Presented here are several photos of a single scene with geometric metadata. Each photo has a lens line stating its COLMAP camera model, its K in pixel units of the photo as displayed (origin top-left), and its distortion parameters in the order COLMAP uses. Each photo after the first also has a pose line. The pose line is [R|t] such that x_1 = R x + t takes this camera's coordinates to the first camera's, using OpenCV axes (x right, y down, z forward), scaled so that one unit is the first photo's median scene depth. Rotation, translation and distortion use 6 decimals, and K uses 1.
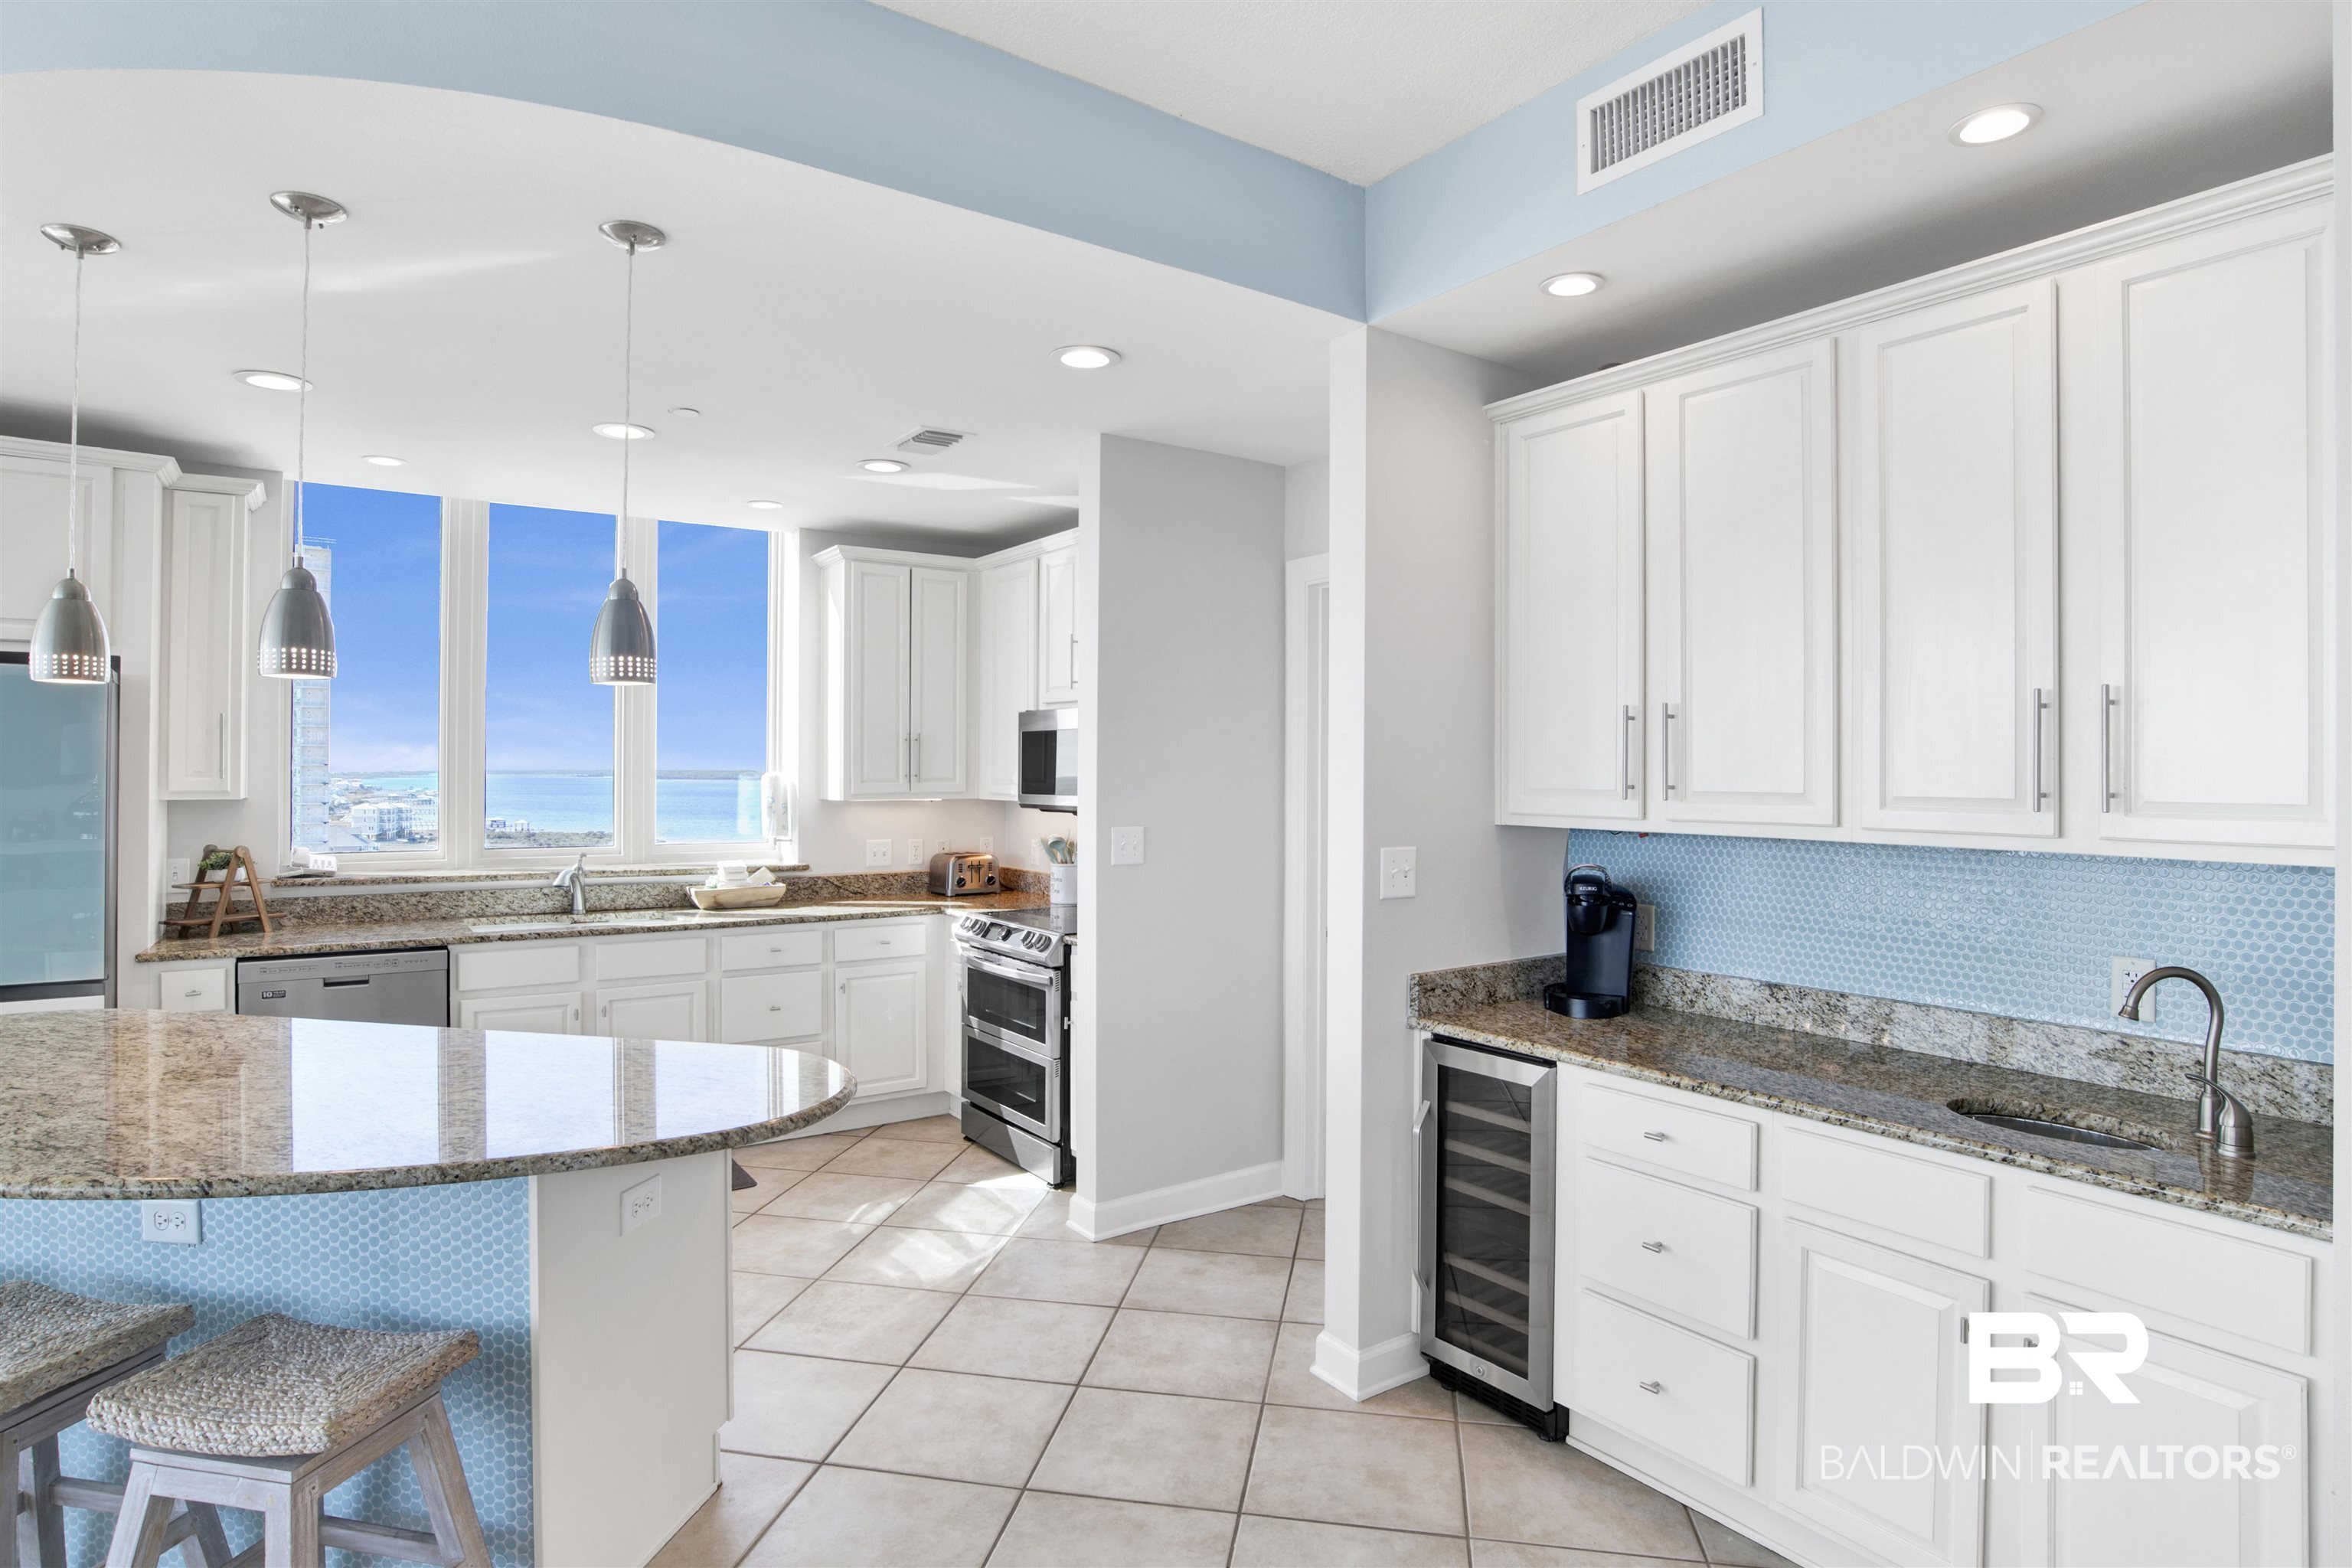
lens RADIAL K [[1202.4, 0, 1156.7], [0, 1202.4, 767.5], [0, 0, 1]] dist [-0.098564, 0.040927]
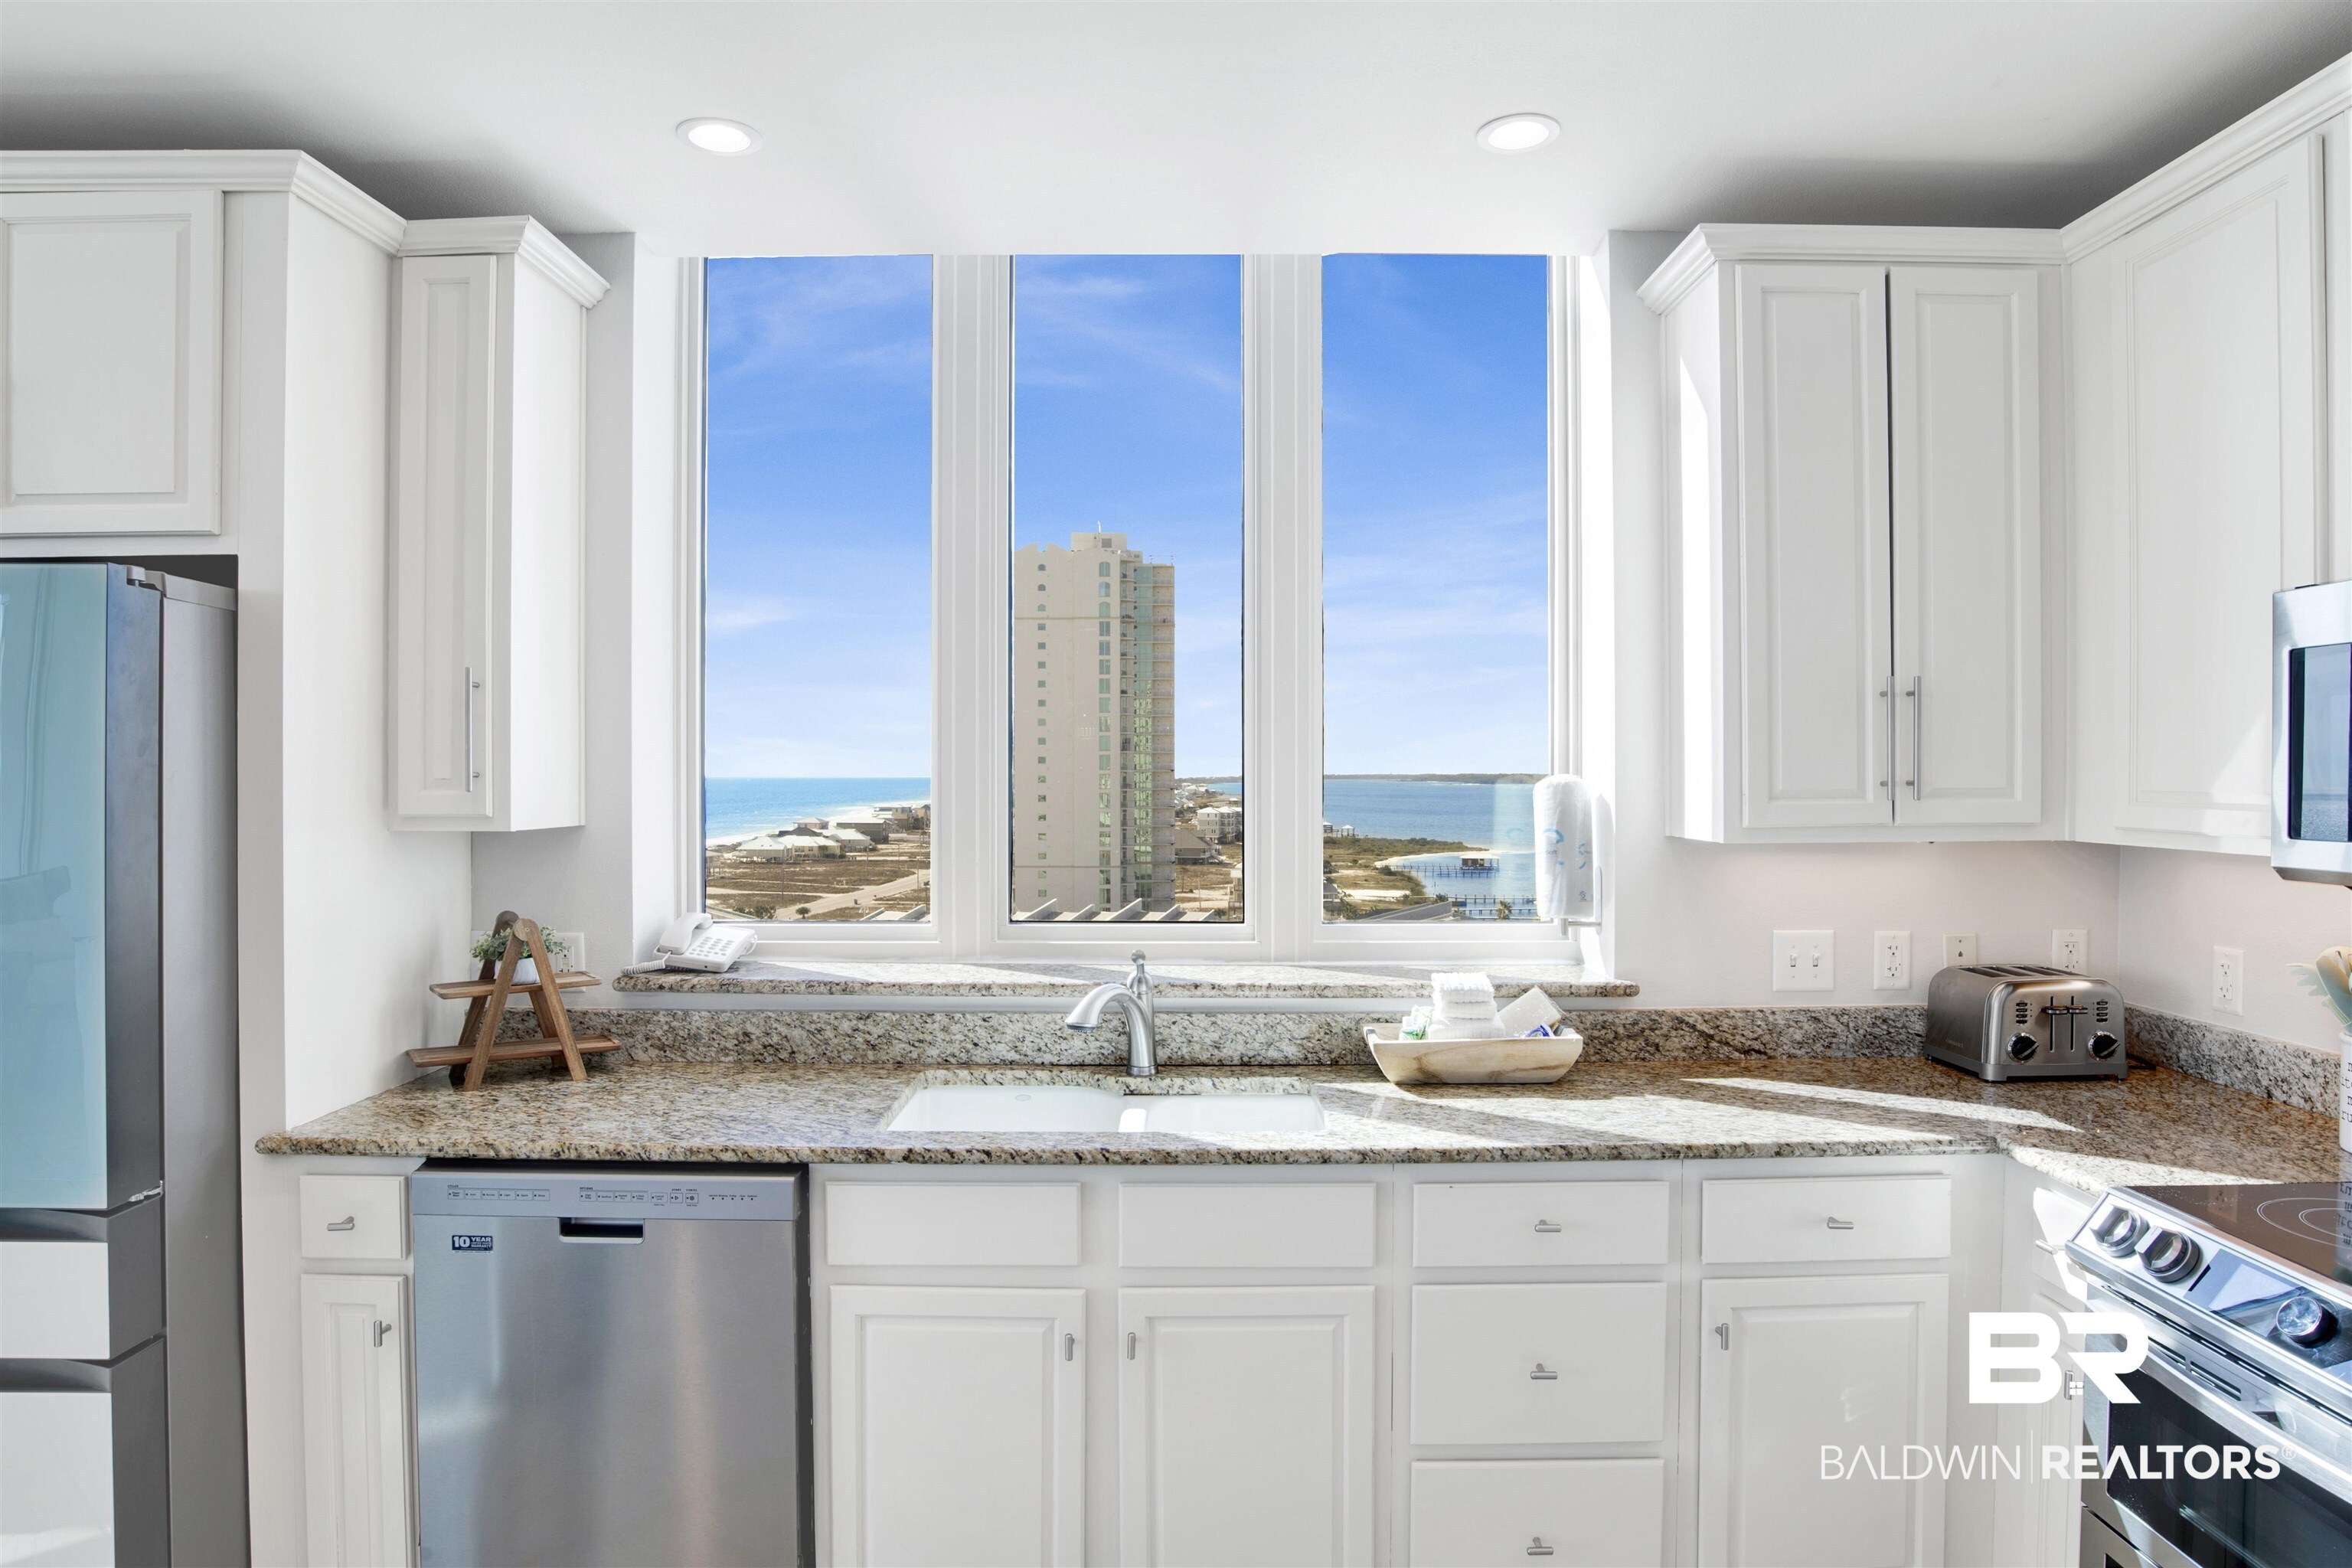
lens RADIAL K [[1357.6, 0, 1184.6], [0, 1357.6, 770.1], [0, 0, 1]] dist [-0.058900, 0.000242]
pose [[0.817905, -0.006199, -0.575320, -0.168319], [0.006194, 0.999979, -0.001970, 0.002658], [0.575320, -0.001952, 0.817926, 0.587680]]
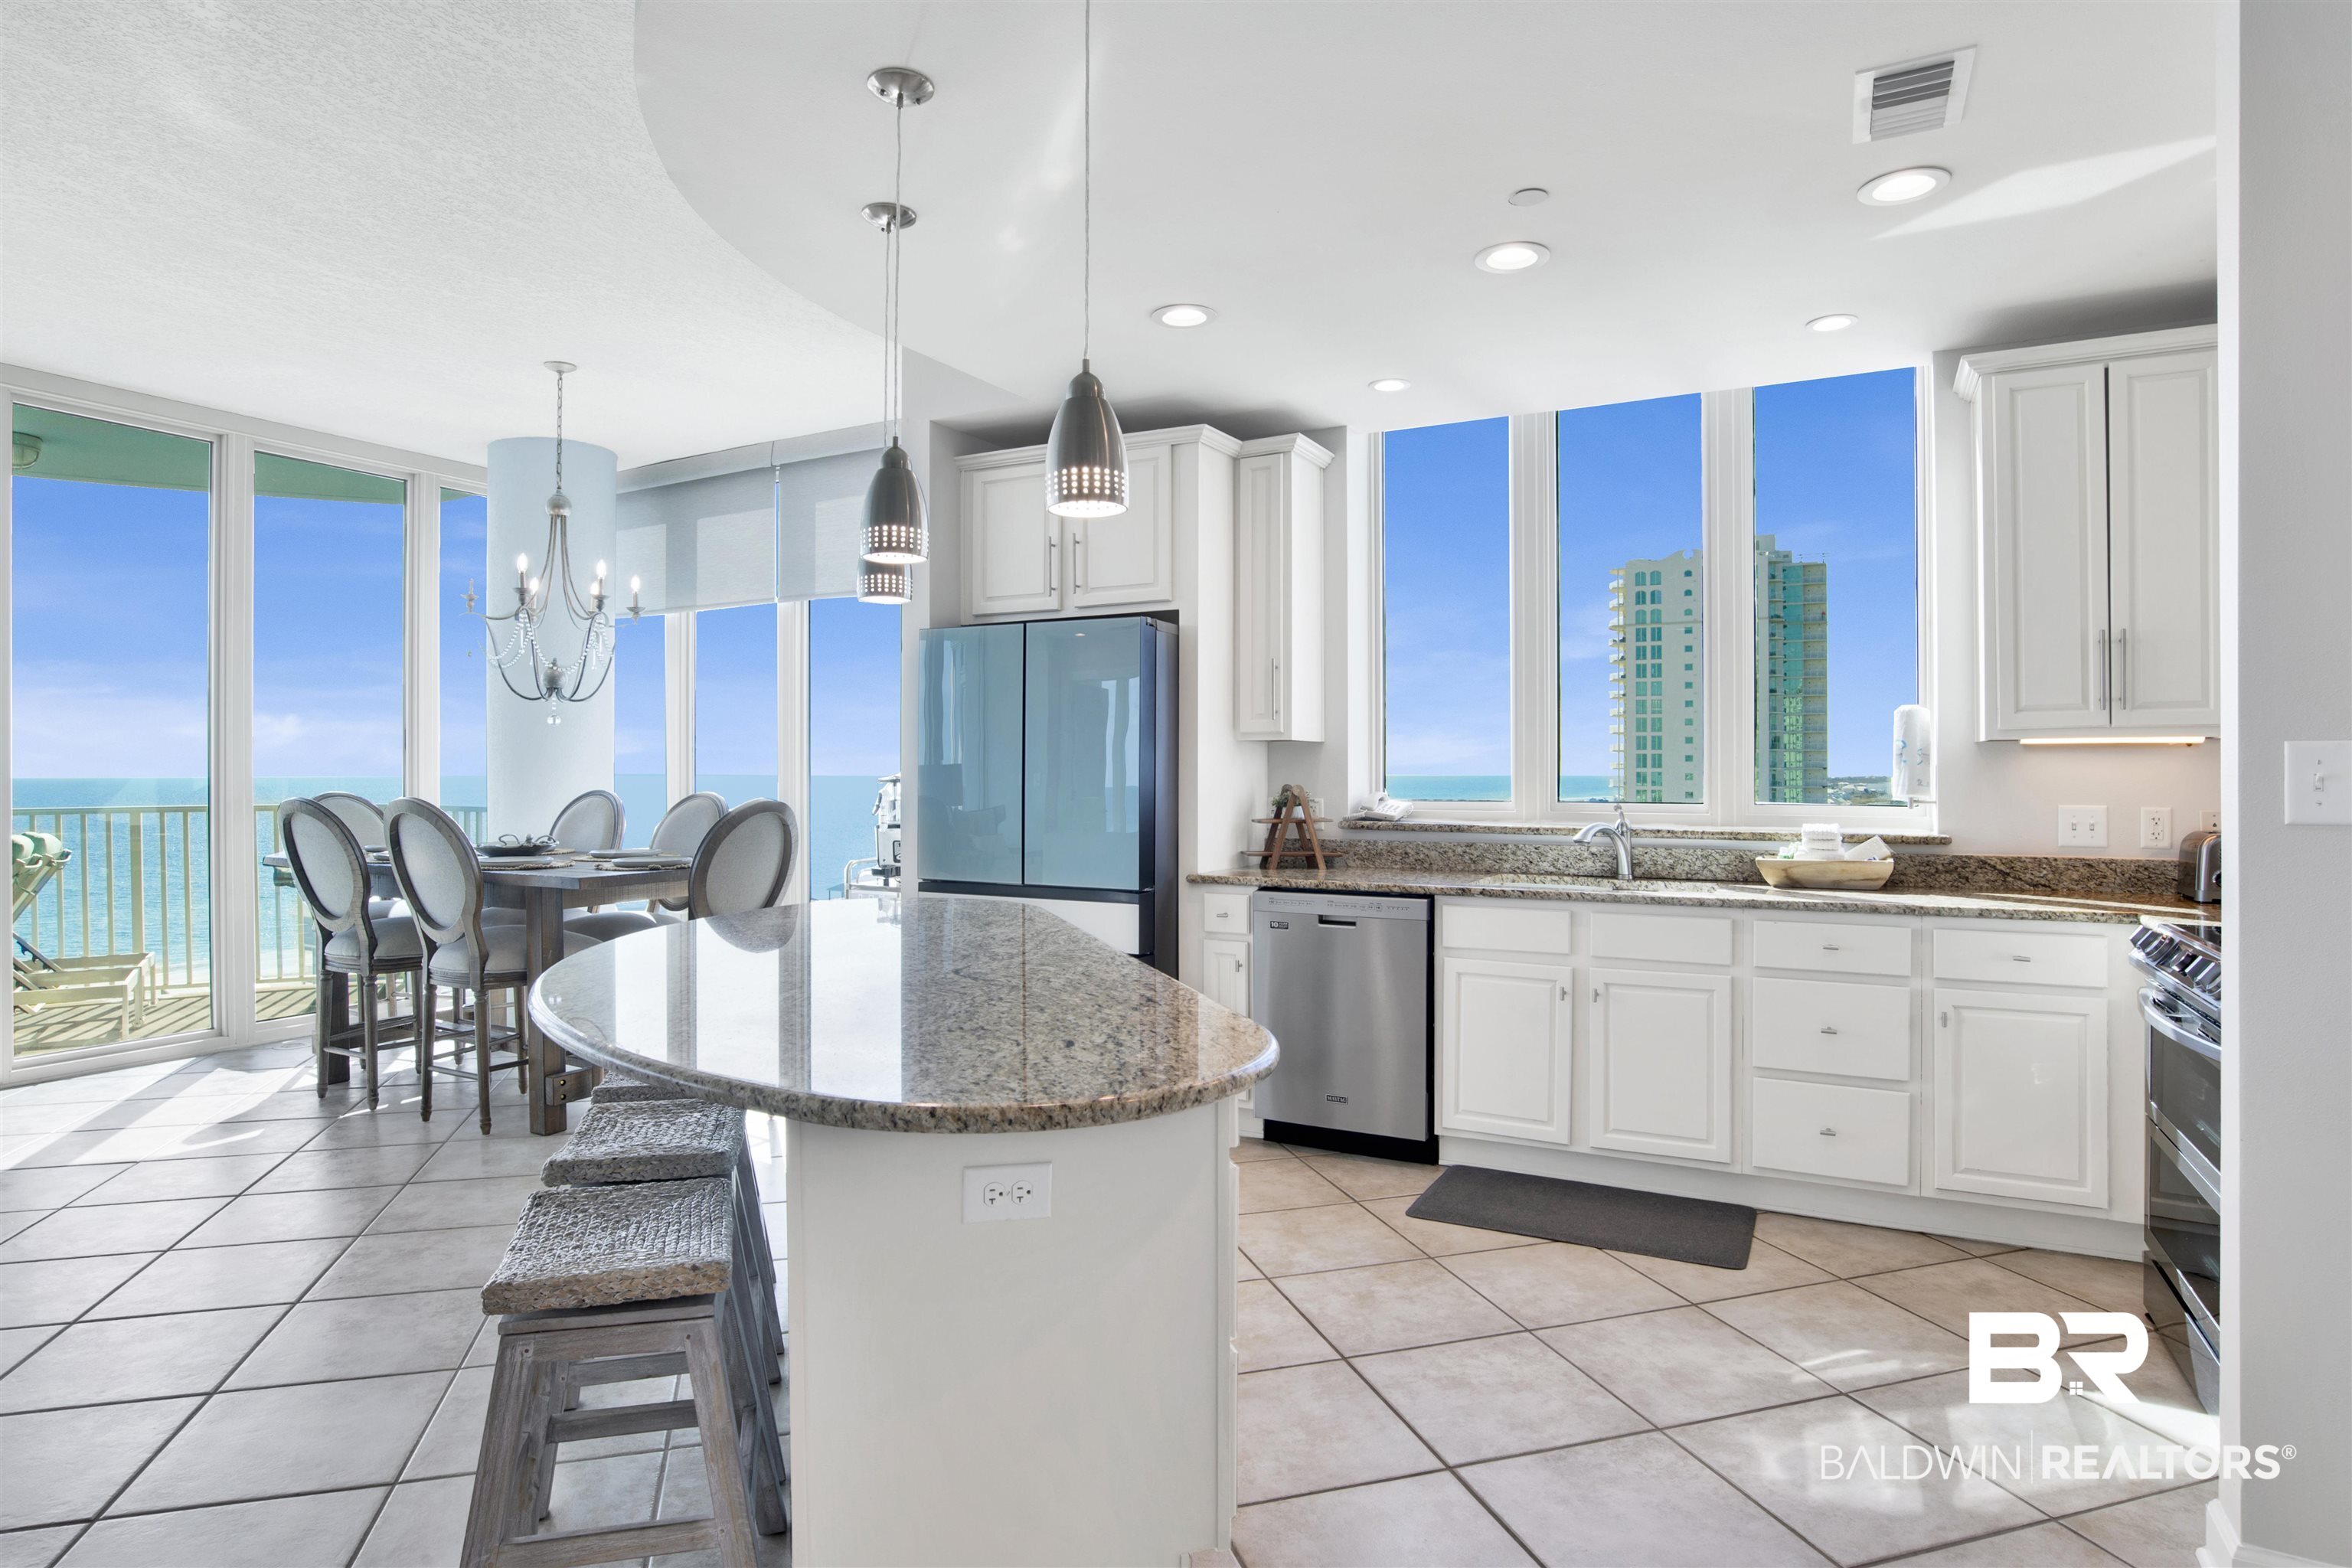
lens RADIAL K [[1231.0, 0, 1216.6], [0, 1231.0, 789.6], [0, 0, 1]] dist [-0.079559, 0.032558]
pose [[0.464642, 0.009164, -0.885451, 0.145834], [0.005424, 0.999898, 0.013194, 0.050409], [0.885482, -0.010933, 0.464545, 0.359860]]
